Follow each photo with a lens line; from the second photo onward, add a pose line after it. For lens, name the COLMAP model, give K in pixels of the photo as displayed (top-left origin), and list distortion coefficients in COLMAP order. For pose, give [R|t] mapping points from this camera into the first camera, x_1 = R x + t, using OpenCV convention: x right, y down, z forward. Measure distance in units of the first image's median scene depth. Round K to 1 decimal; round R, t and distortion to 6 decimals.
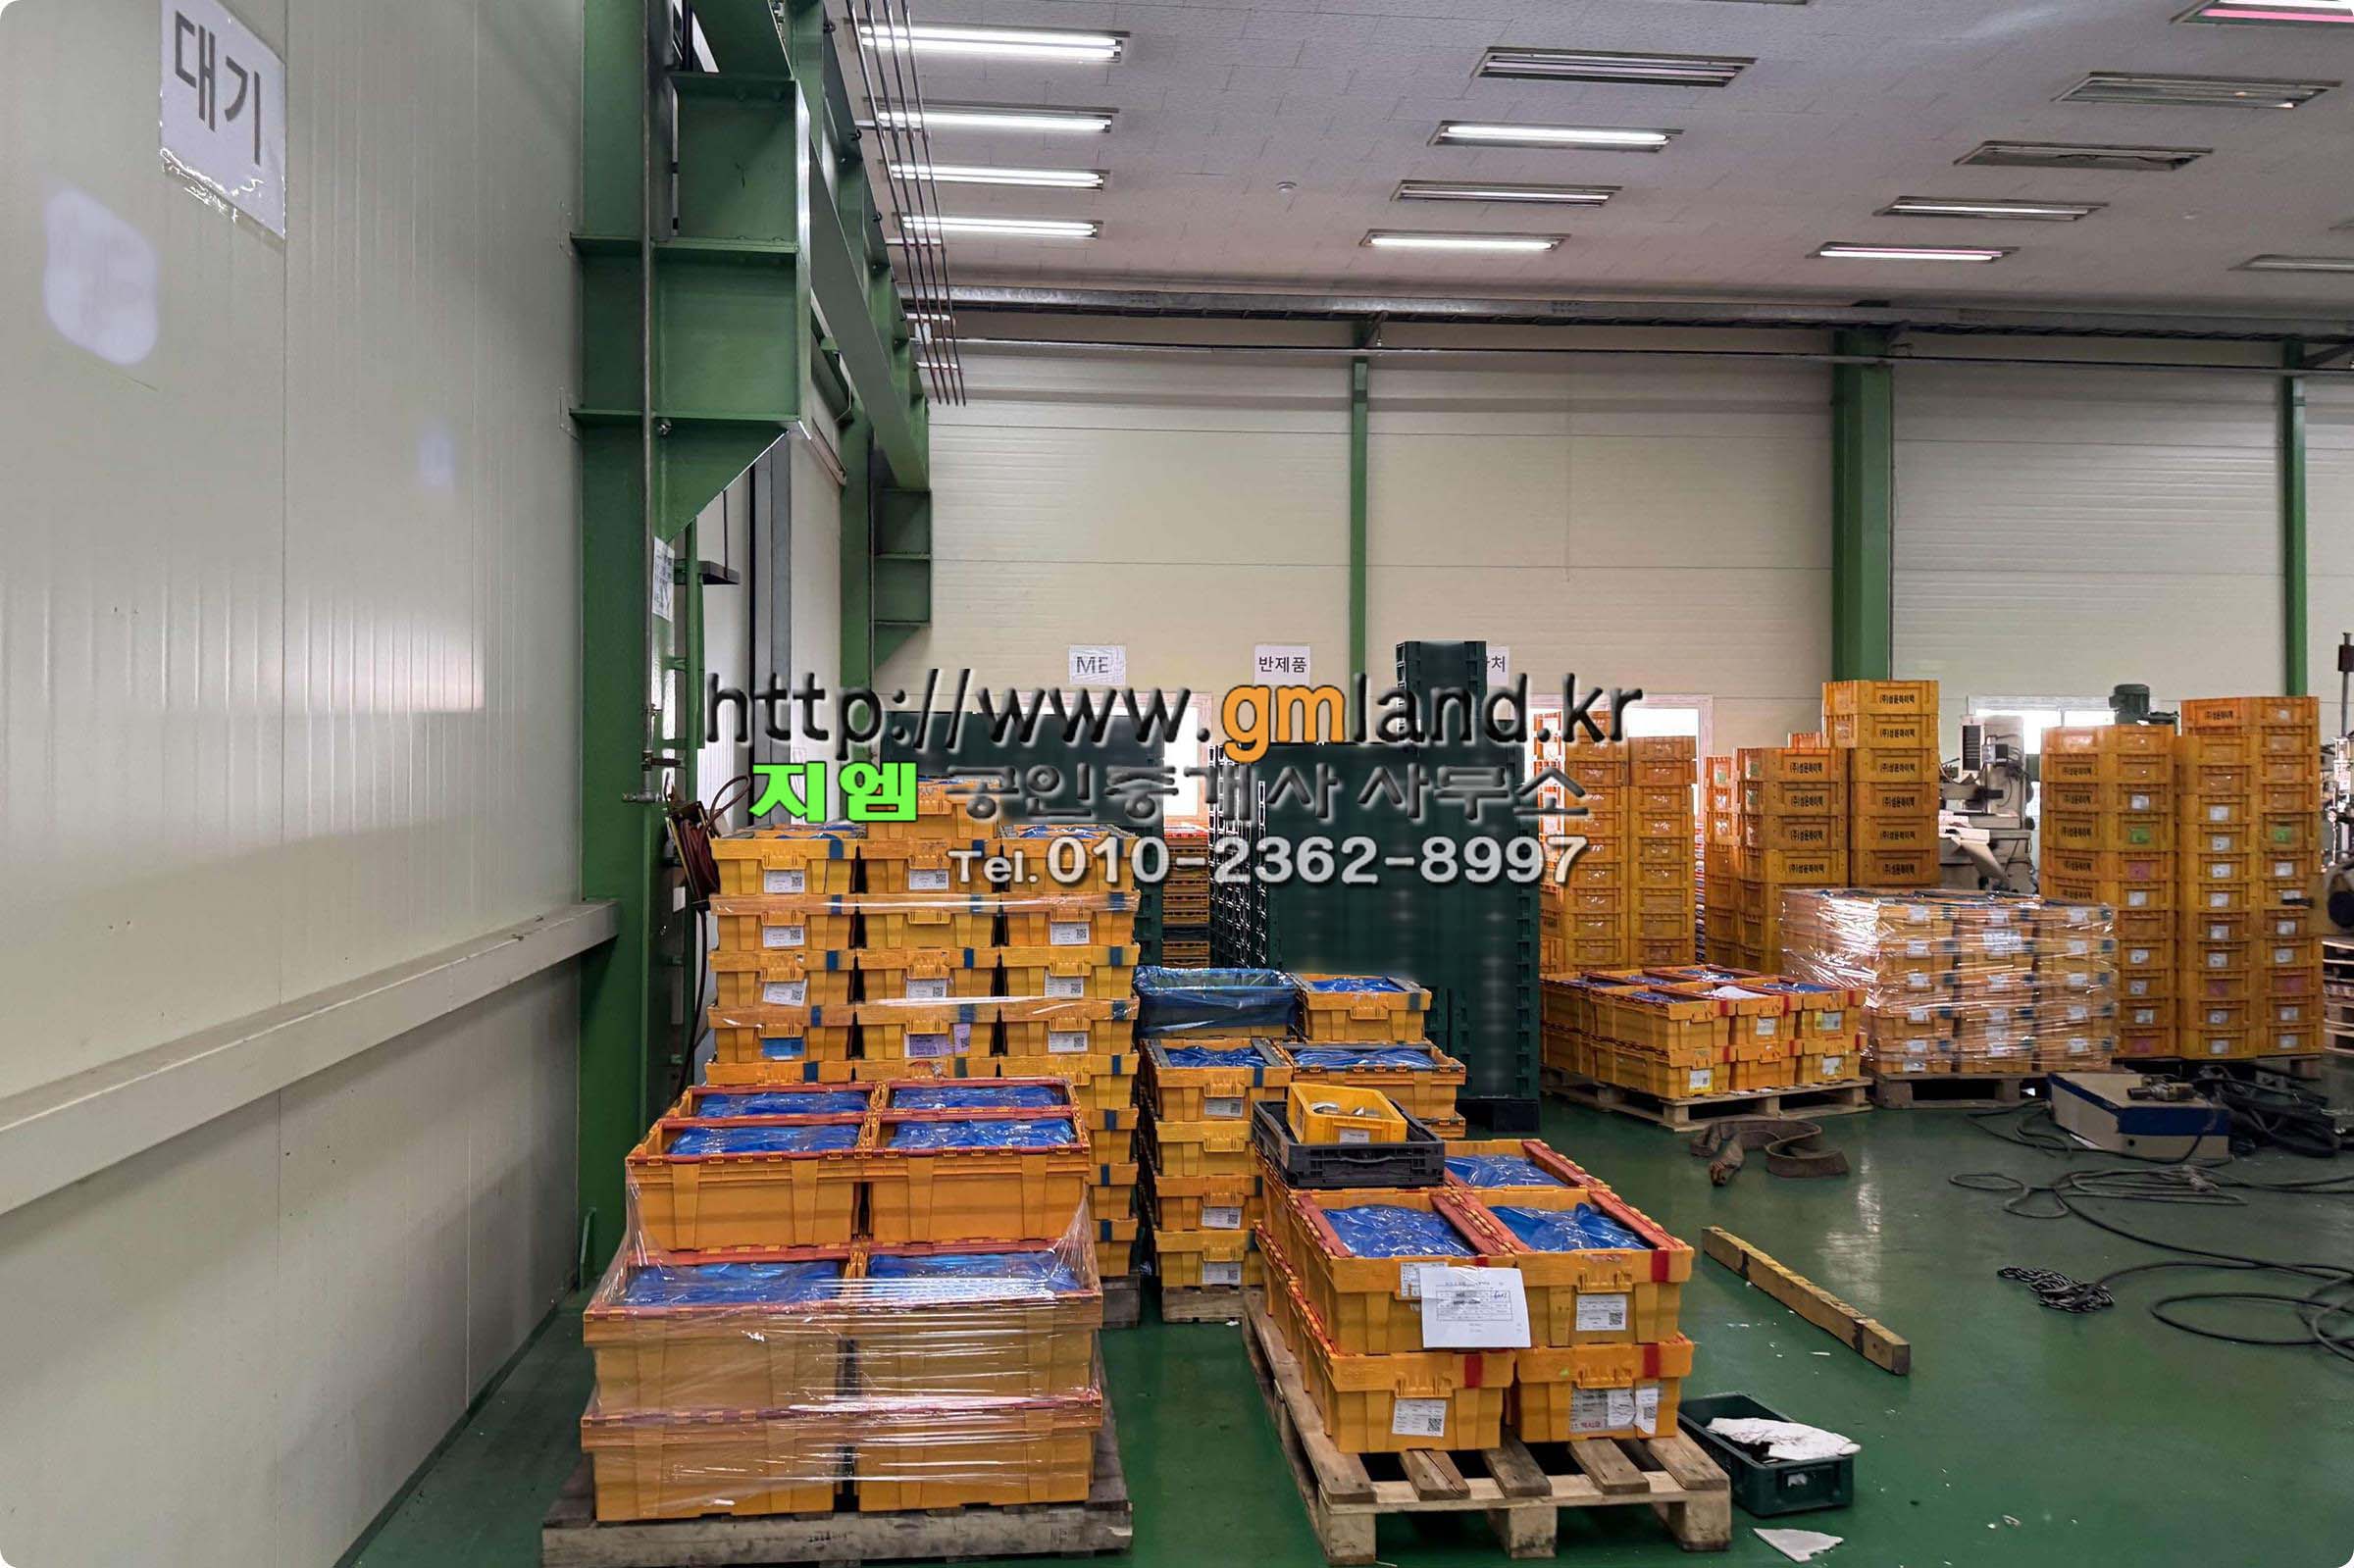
lens RADIAL K [[1635.0, 0, 1180.9], [0, 1635.0, 727.9], [0, 0, 1]] dist [0.098623, -0.121912]
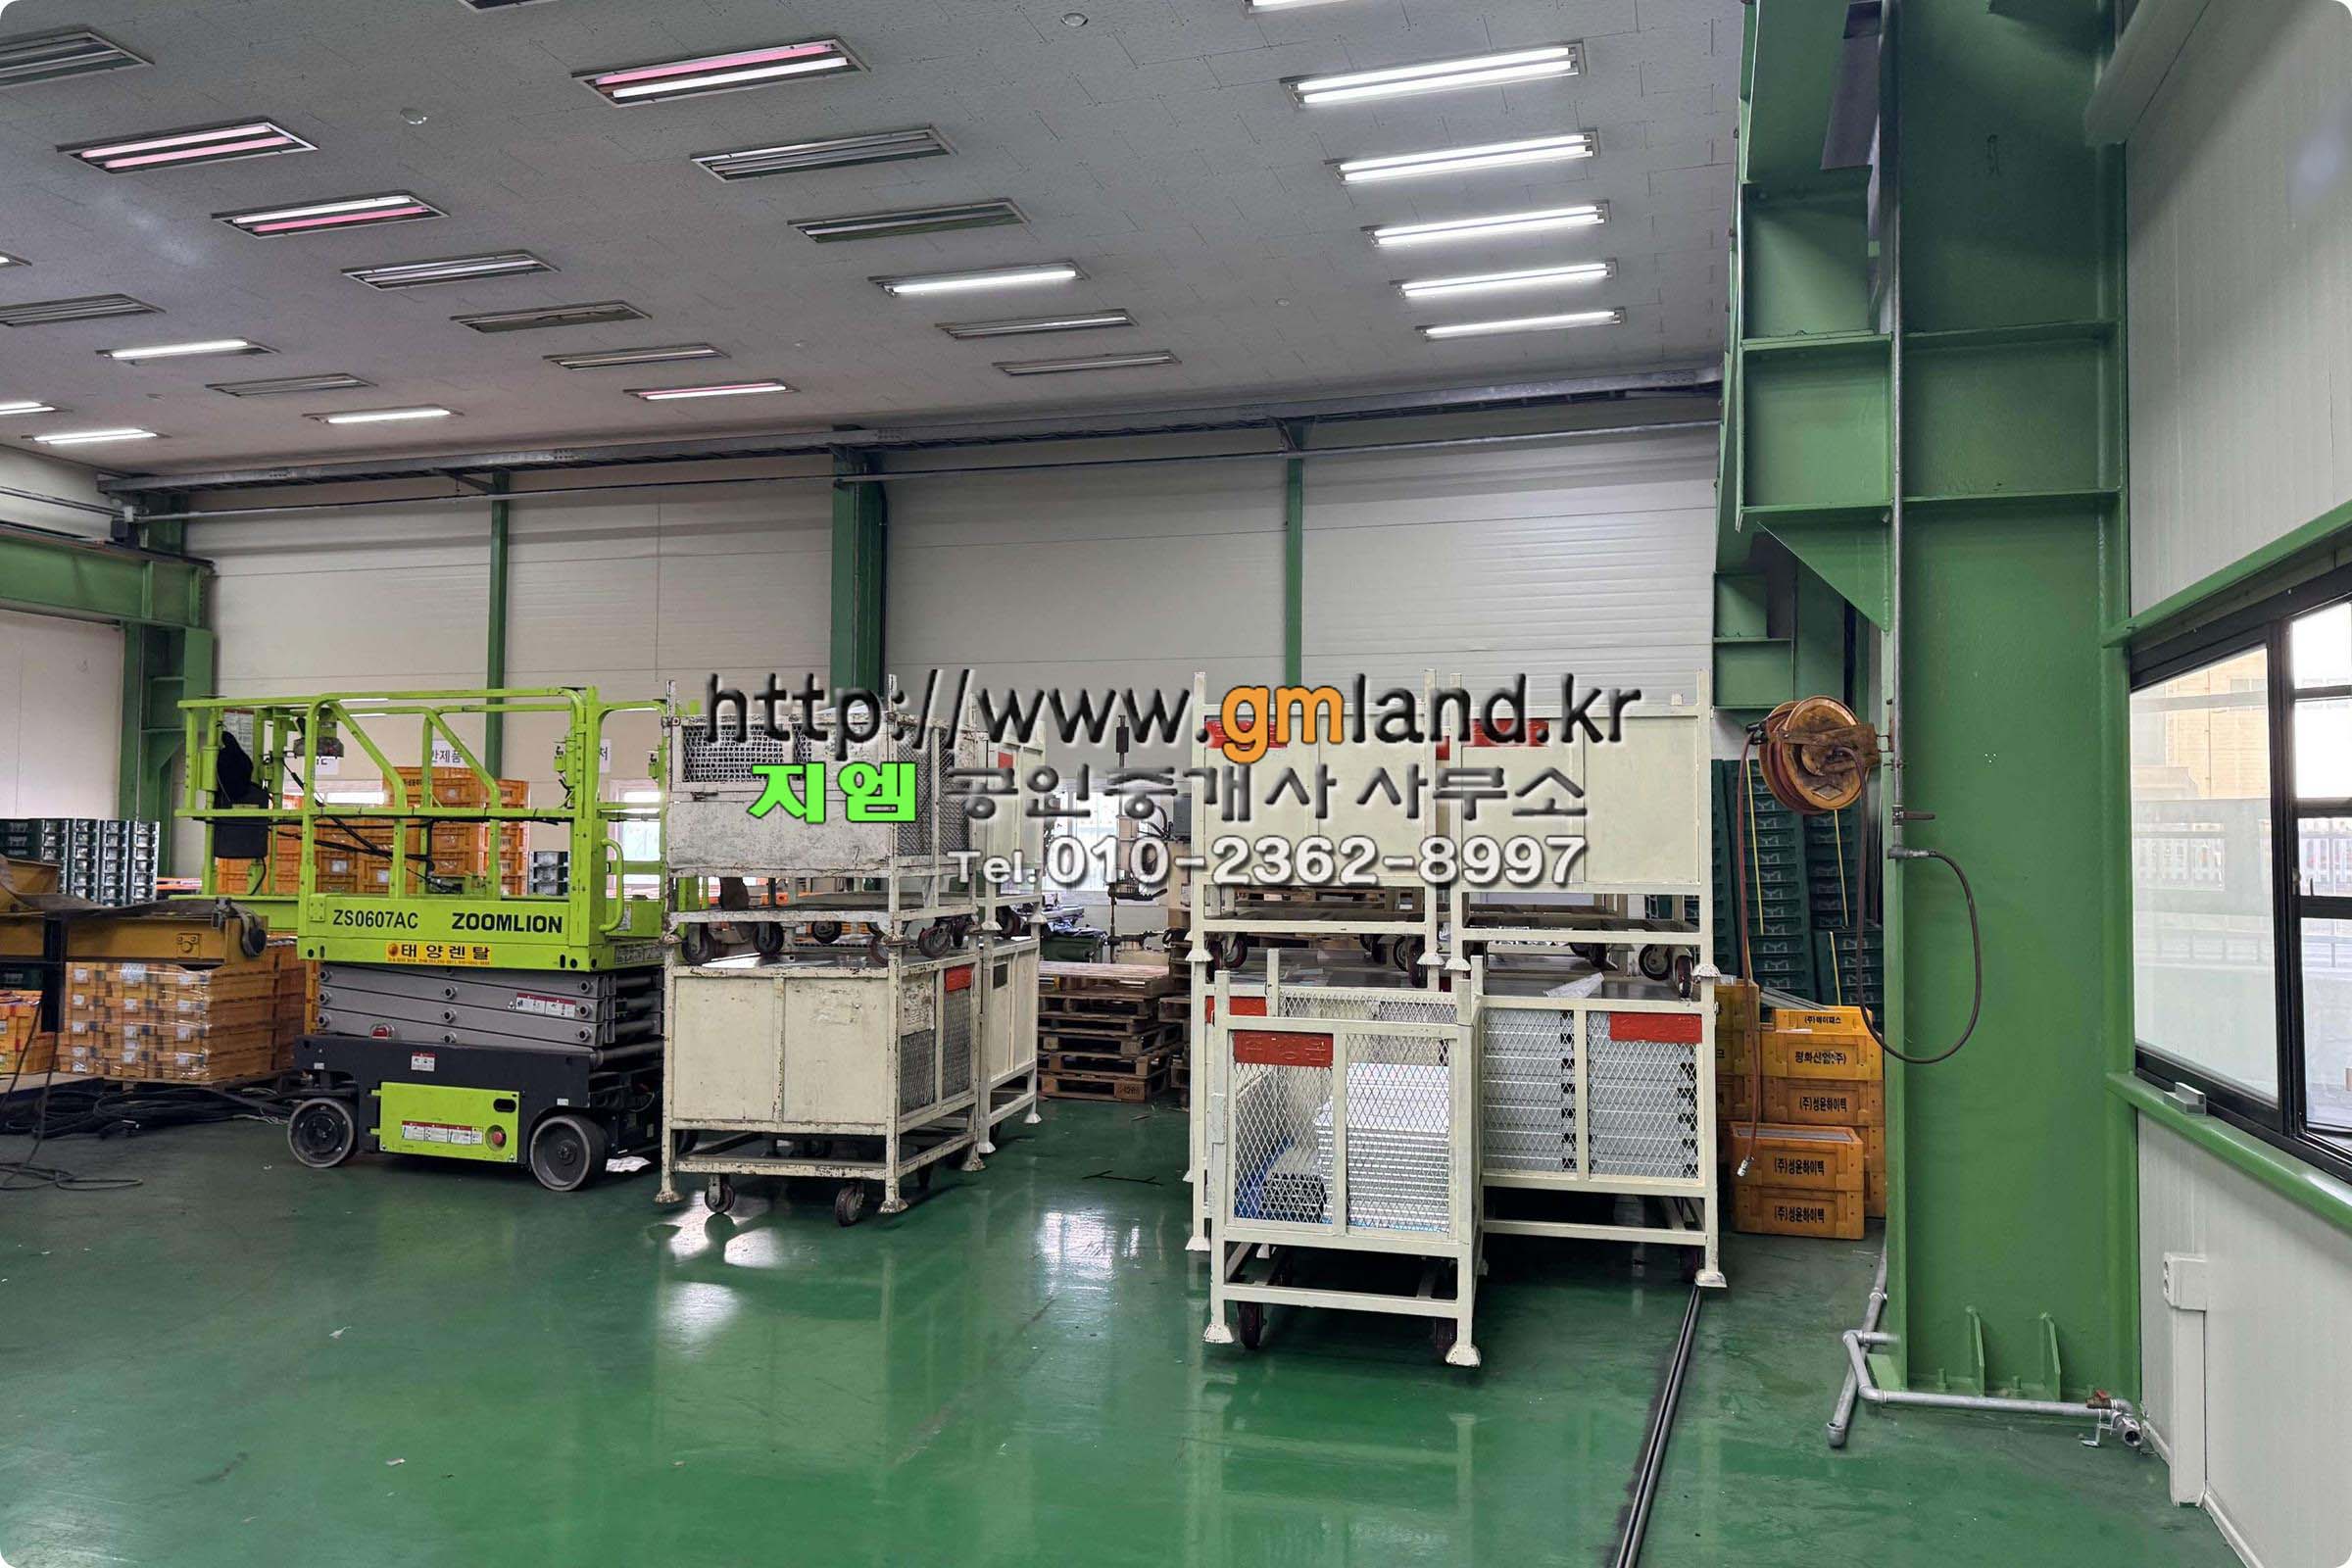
lens RADIAL K [[1646.1, 0, 1177.8], [0, 1646.1, 750.6], [0, 0, 1]] dist [0.094965, -0.133584]
pose [[0.917700, -0.009358, -0.397163, 1.046639], [-0.008670, 0.999013, -0.043570, 0.005477], [0.397179, 0.043428, 0.916713, 0.085793]]
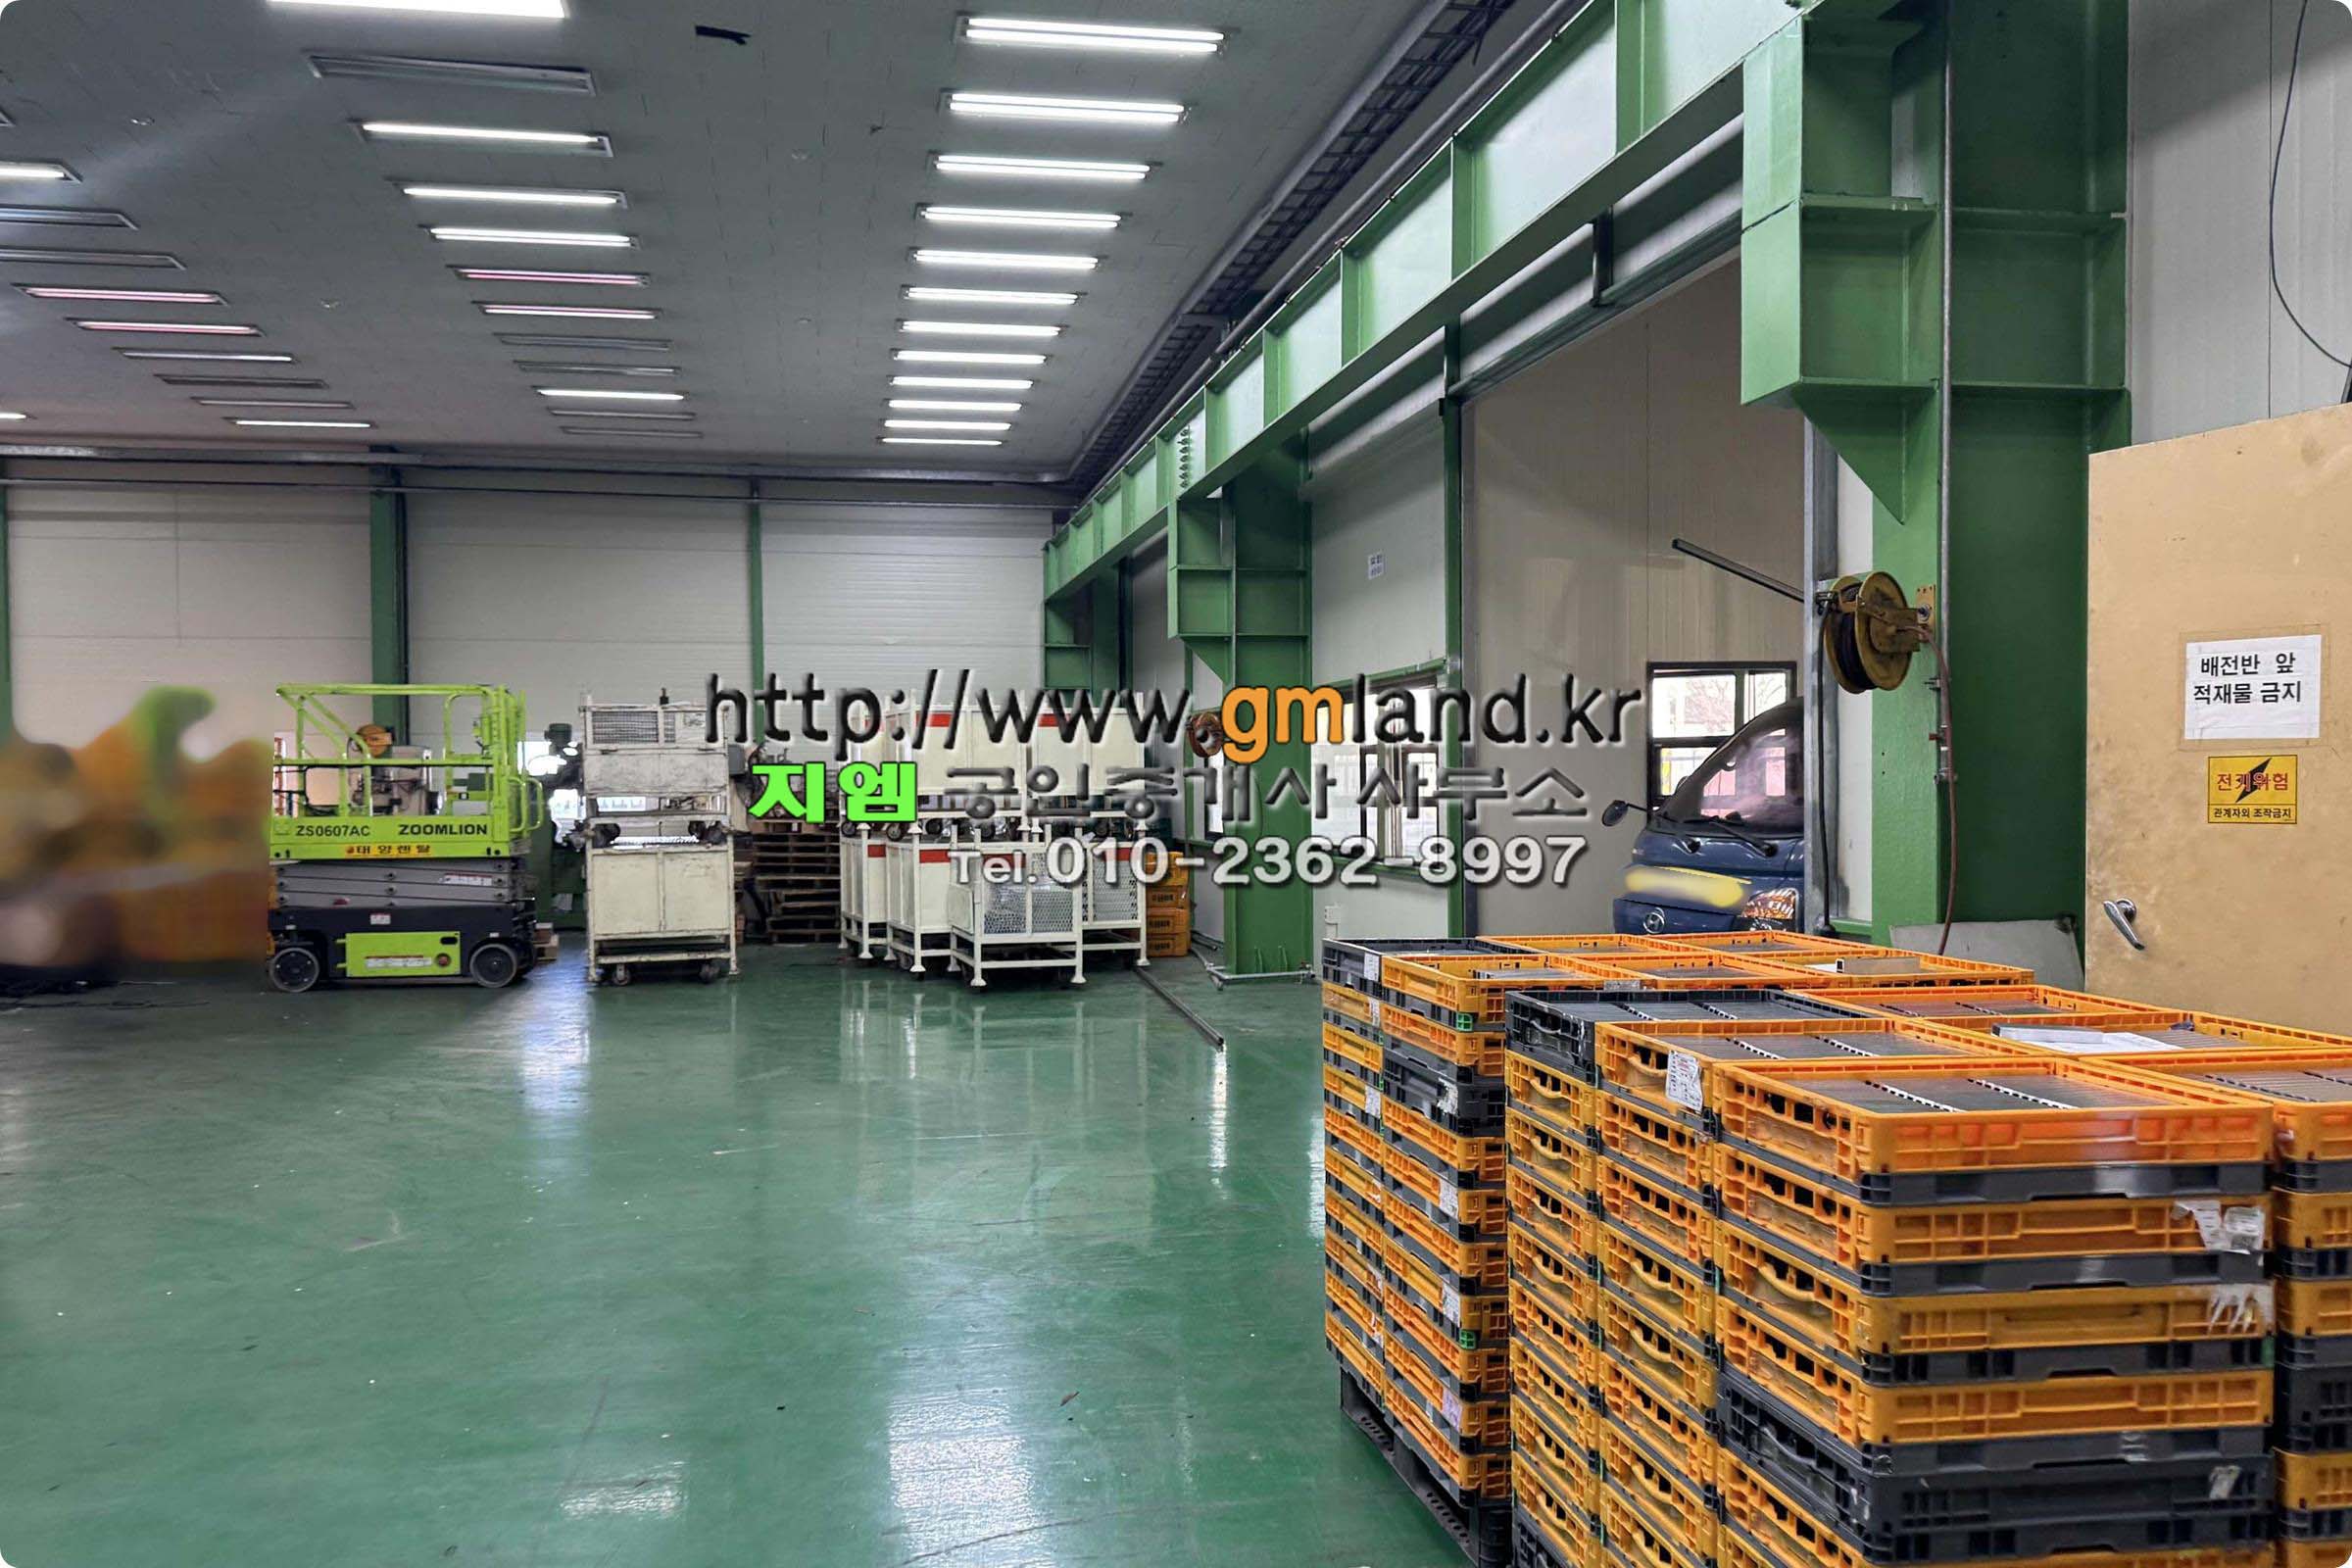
lens RADIAL K [[1646.1, 0, 1177.8], [0, 1646.1, 750.6], [0, 0, 1]] dist [0.094965, -0.133584]
pose [[0.995982, -0.000251, 0.089552, 0.934664], [0.001061, 0.999959, -0.008997, 0.006395], [-0.089546, 0.009056, 0.995941, -0.422739]]
